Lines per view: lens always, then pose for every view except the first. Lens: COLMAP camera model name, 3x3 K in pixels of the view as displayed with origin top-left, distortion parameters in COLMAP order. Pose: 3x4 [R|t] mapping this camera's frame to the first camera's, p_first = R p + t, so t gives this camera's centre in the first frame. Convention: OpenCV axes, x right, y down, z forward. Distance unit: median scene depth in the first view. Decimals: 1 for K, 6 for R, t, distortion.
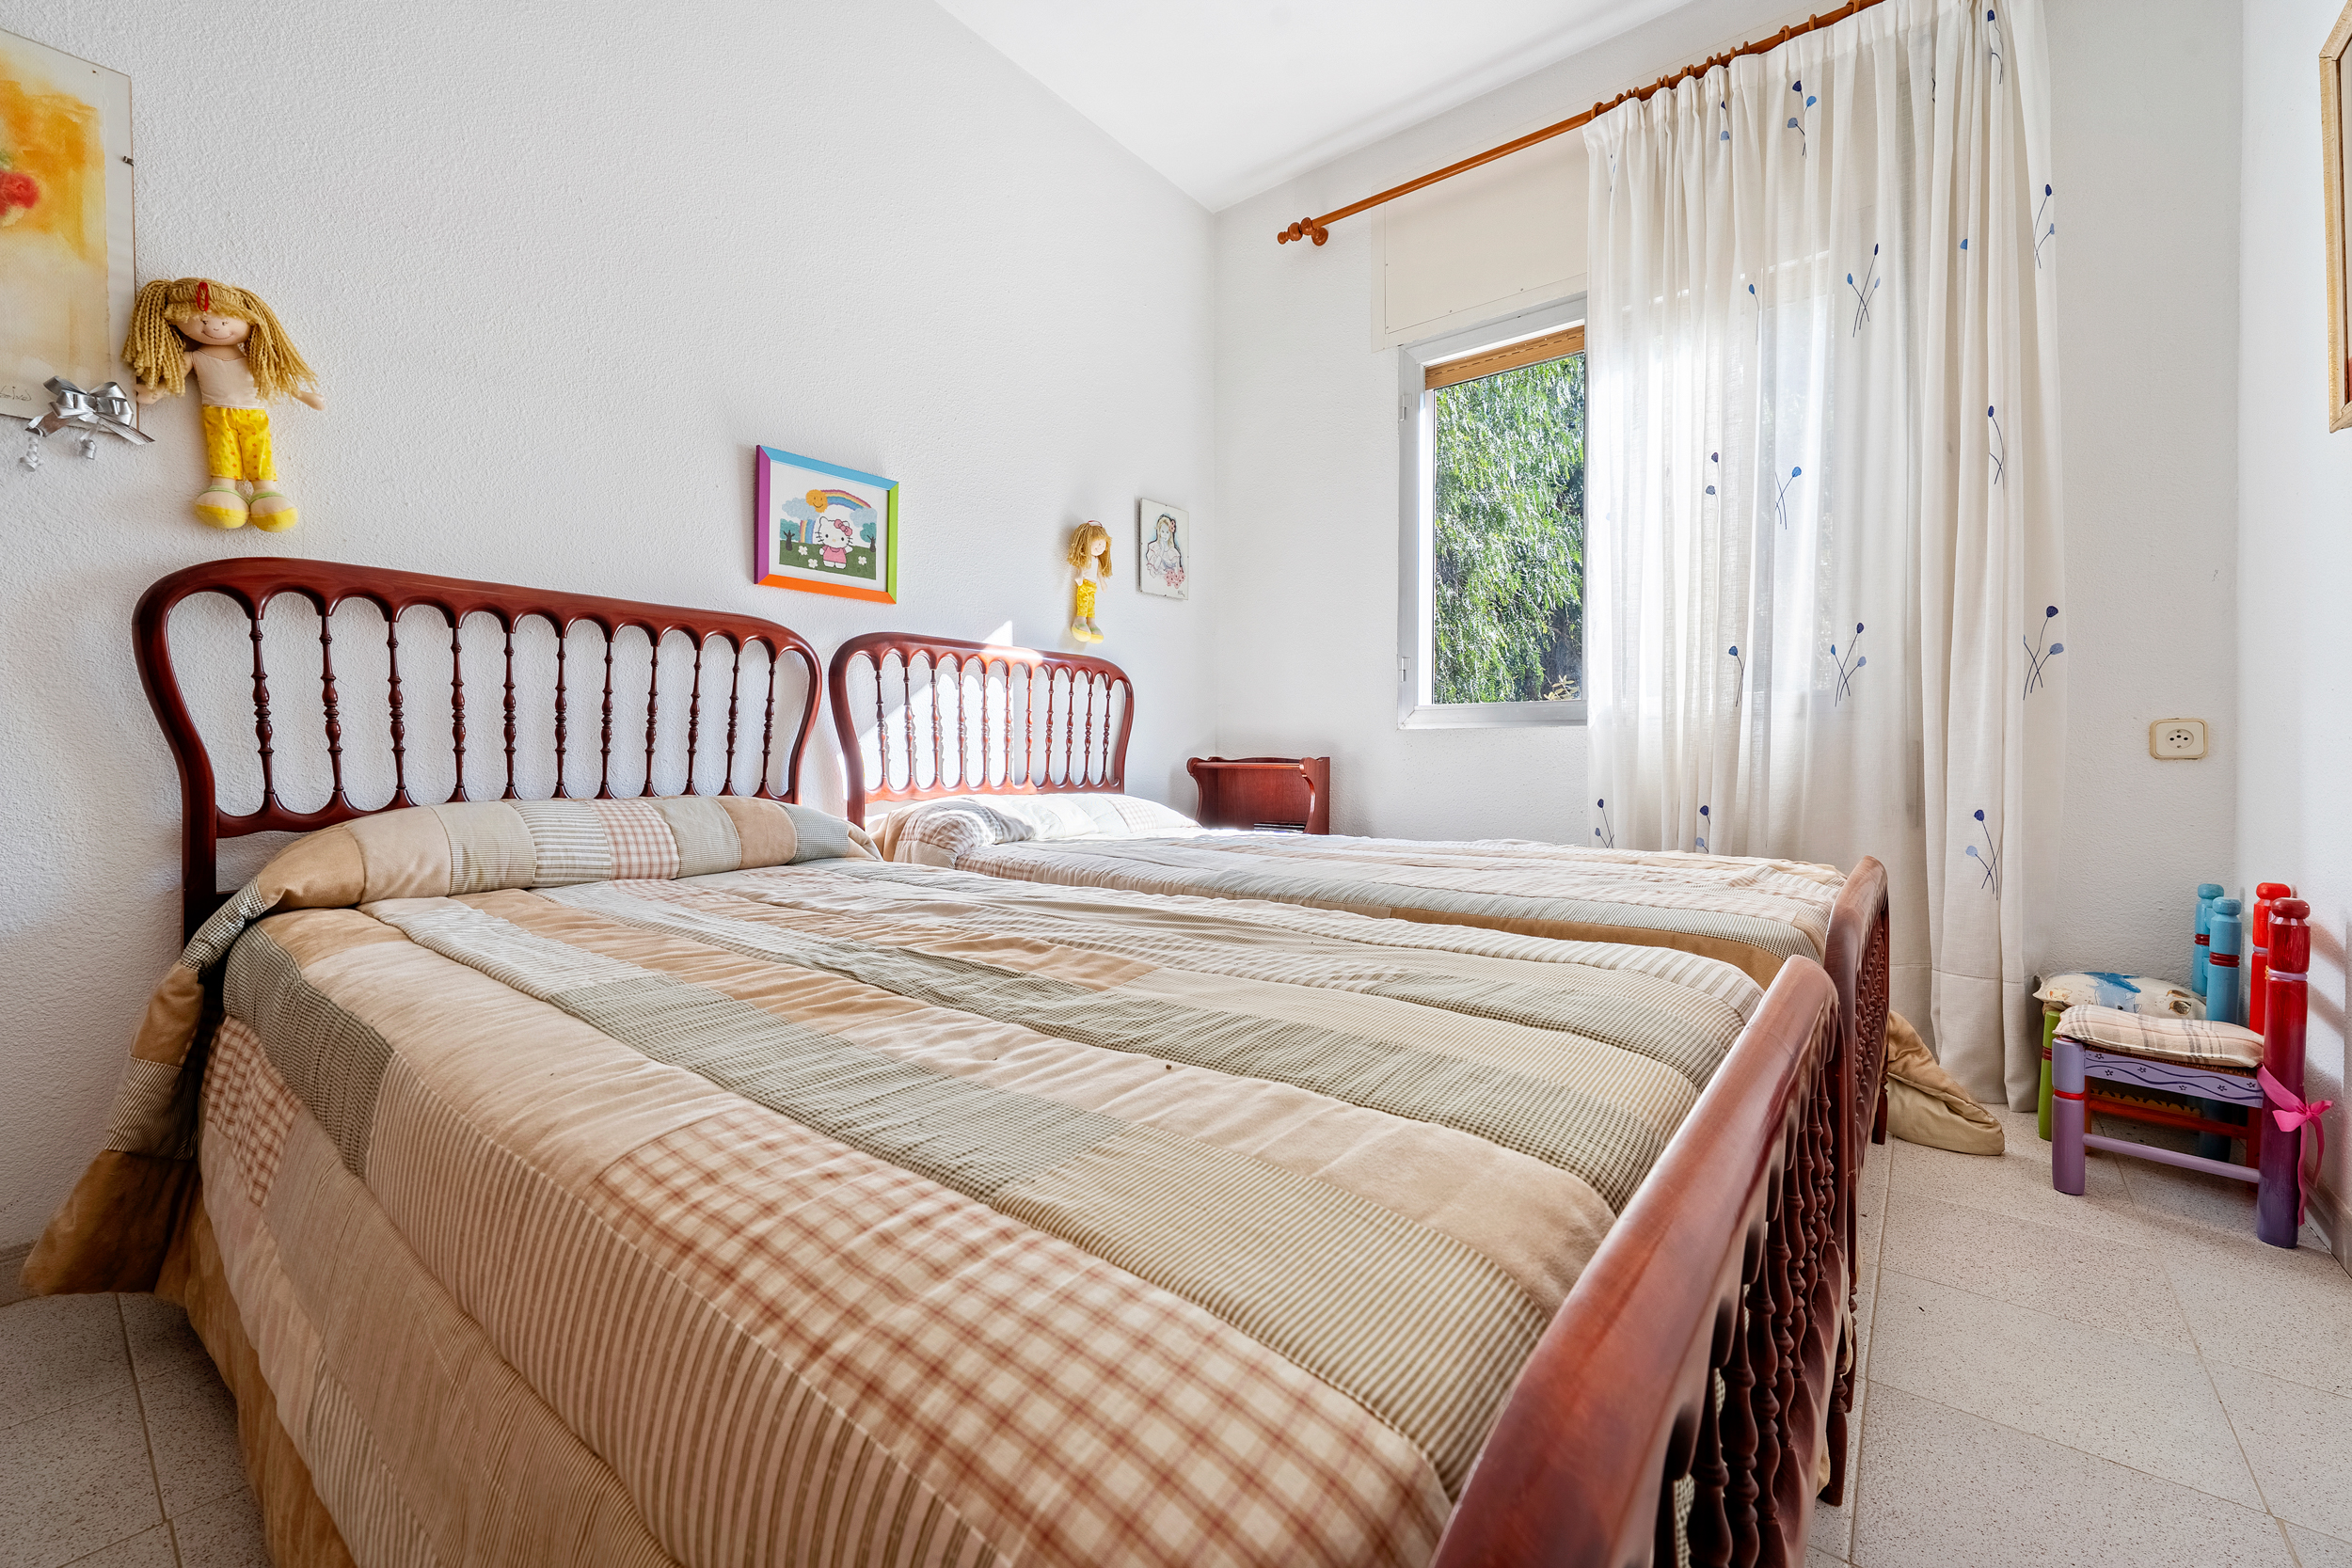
lens RADIAL K [[936.9, 0, 1183.1], [0, 936.9, 759.3], [0, 0, 1]] dist [0.001338, 0.000317]
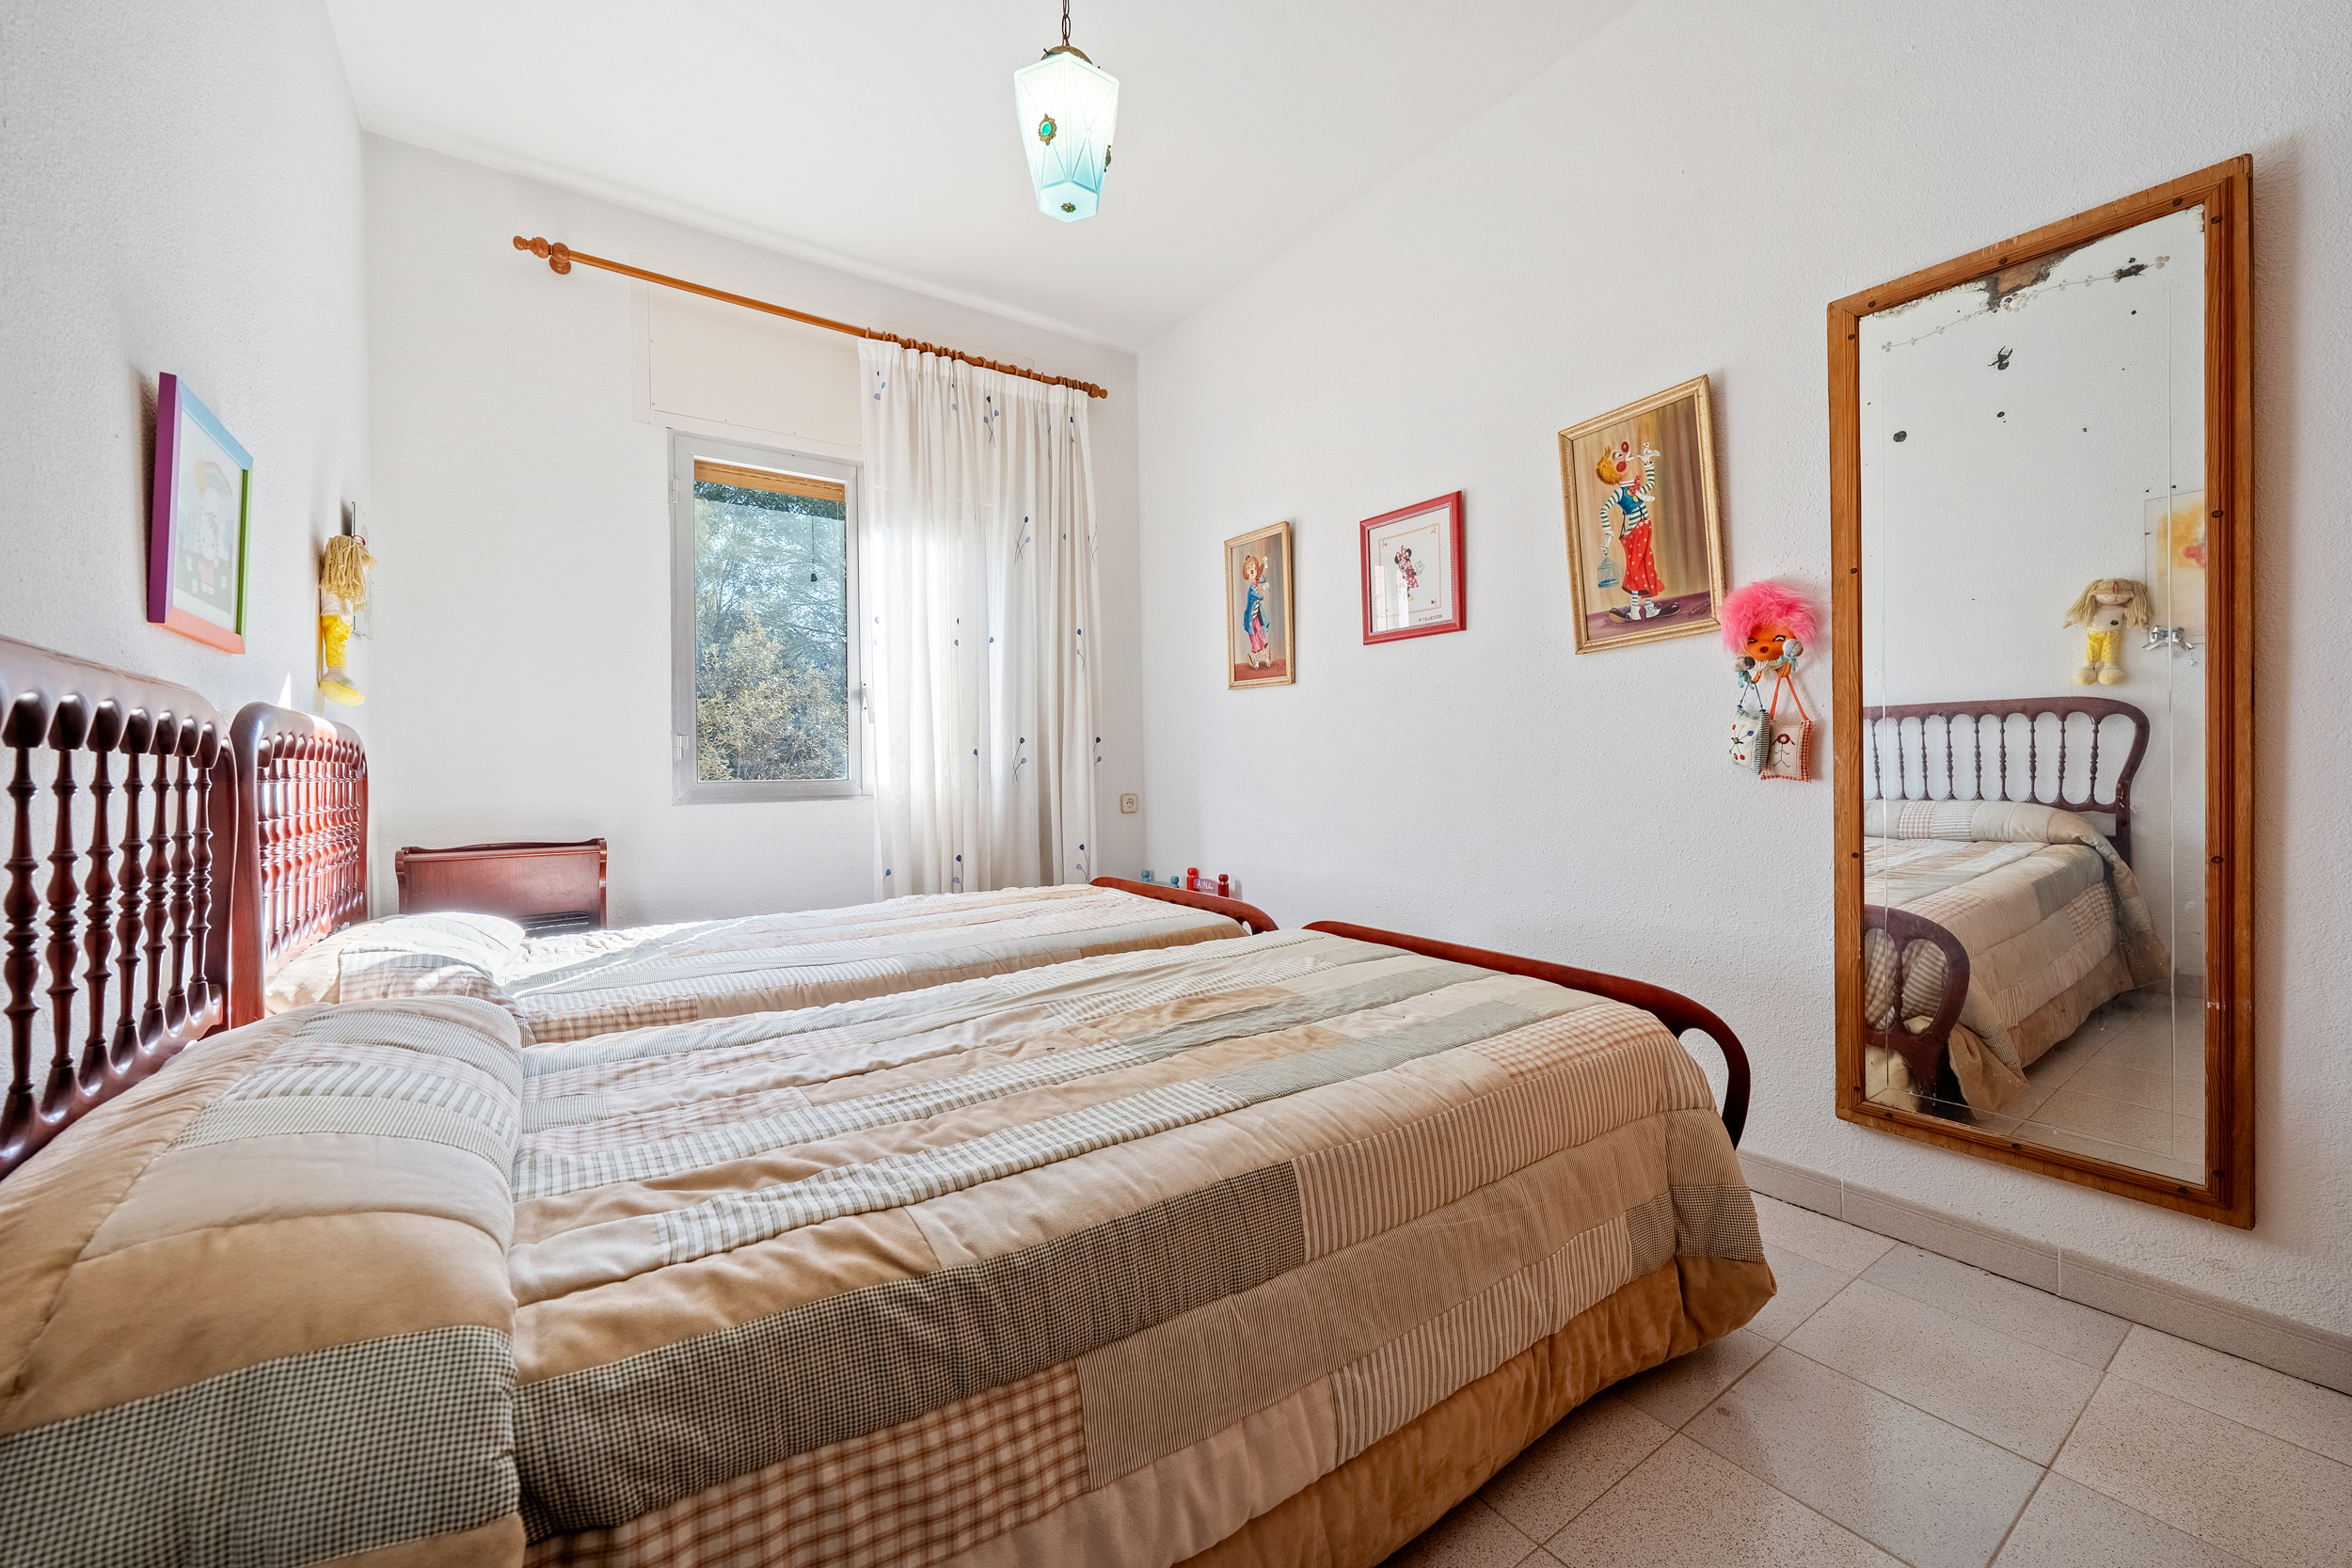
lens RADIAL K [[936.9, 0, 1183.1], [0, 936.9, 759.3], [0, 0, 1]] dist [0.001338, 0.000317]
pose [[0.271824, 0.004722, 0.962335, -0.774404], [0.028405, 0.999513, -0.012928, -0.075073], [-0.961928, 0.030849, 0.271557, 0.268047]]
